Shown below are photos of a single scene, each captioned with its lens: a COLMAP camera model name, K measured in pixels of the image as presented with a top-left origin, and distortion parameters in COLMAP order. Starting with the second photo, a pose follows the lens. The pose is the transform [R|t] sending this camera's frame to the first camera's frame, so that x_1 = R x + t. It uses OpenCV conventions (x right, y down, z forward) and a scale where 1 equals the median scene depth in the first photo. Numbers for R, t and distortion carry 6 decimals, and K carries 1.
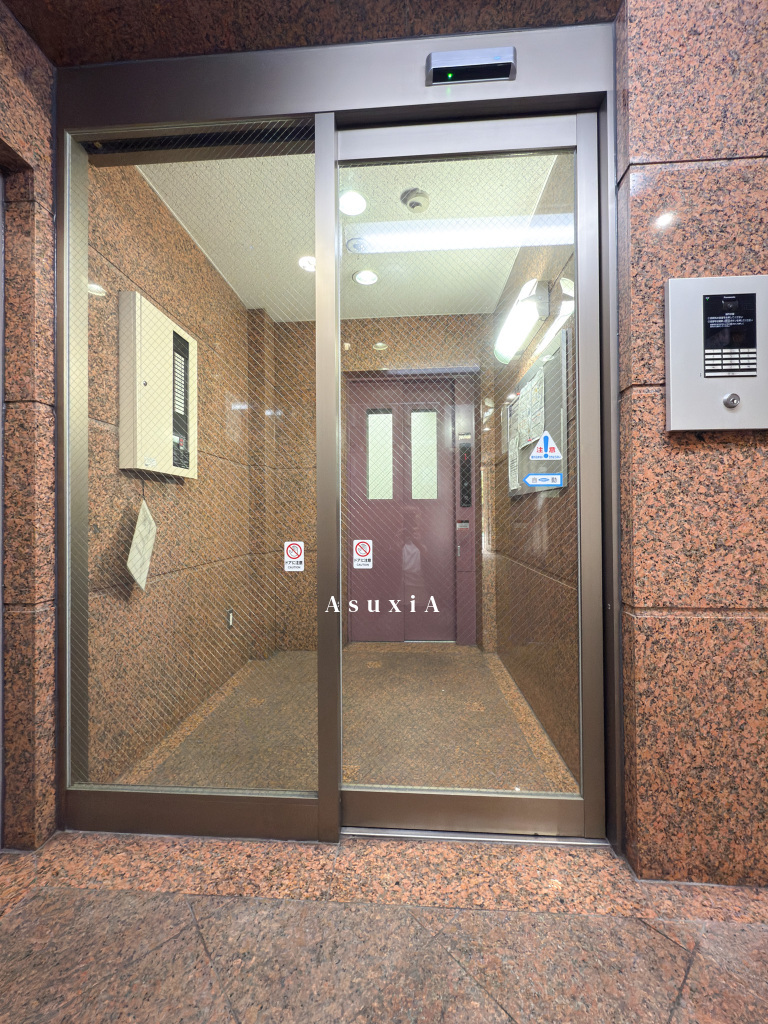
lens RADIAL K [[415.5, 0, 385.3], [0, 415.5, 508.7], [0, 0, 1]] dist [0.000378, -0.000301]
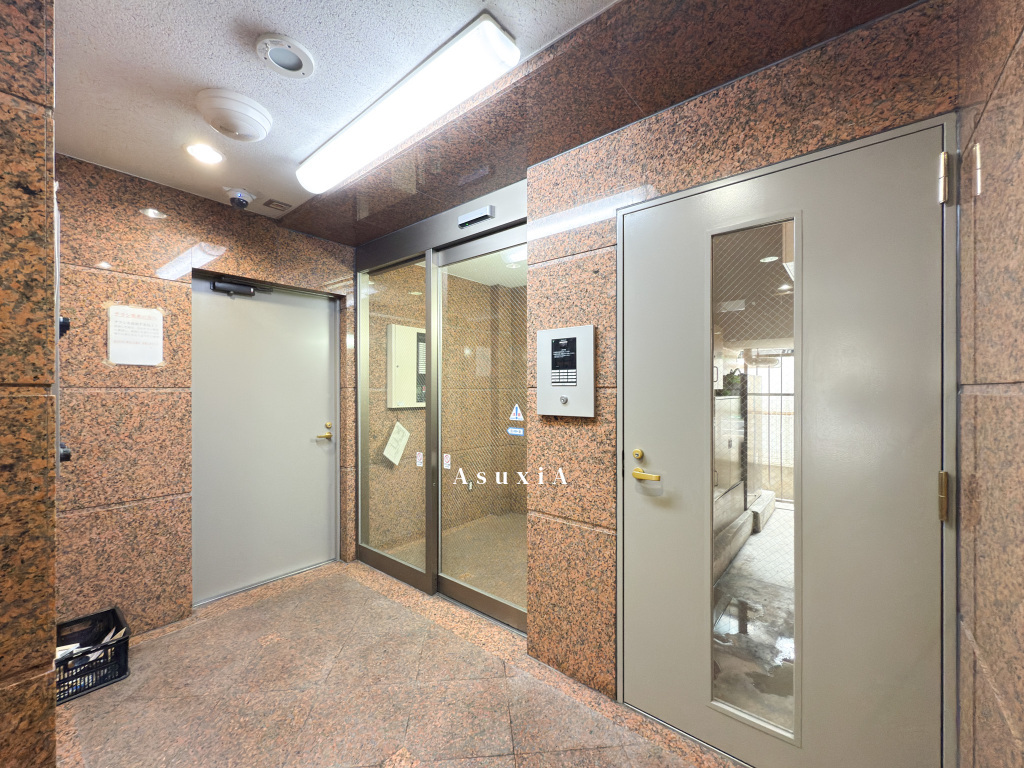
lens RADIAL K [[415.5, 0, 506.5], [0, 415.5, 387.7], [0, 0, 1]] dist [0.000378, -0.000301]
pose [[0.808462, 0.004593, -0.588531, 1.611338], [0.003179, 0.999921, 0.012171, -0.321095], [0.588540, -0.011711, 0.808383, -0.536483]]
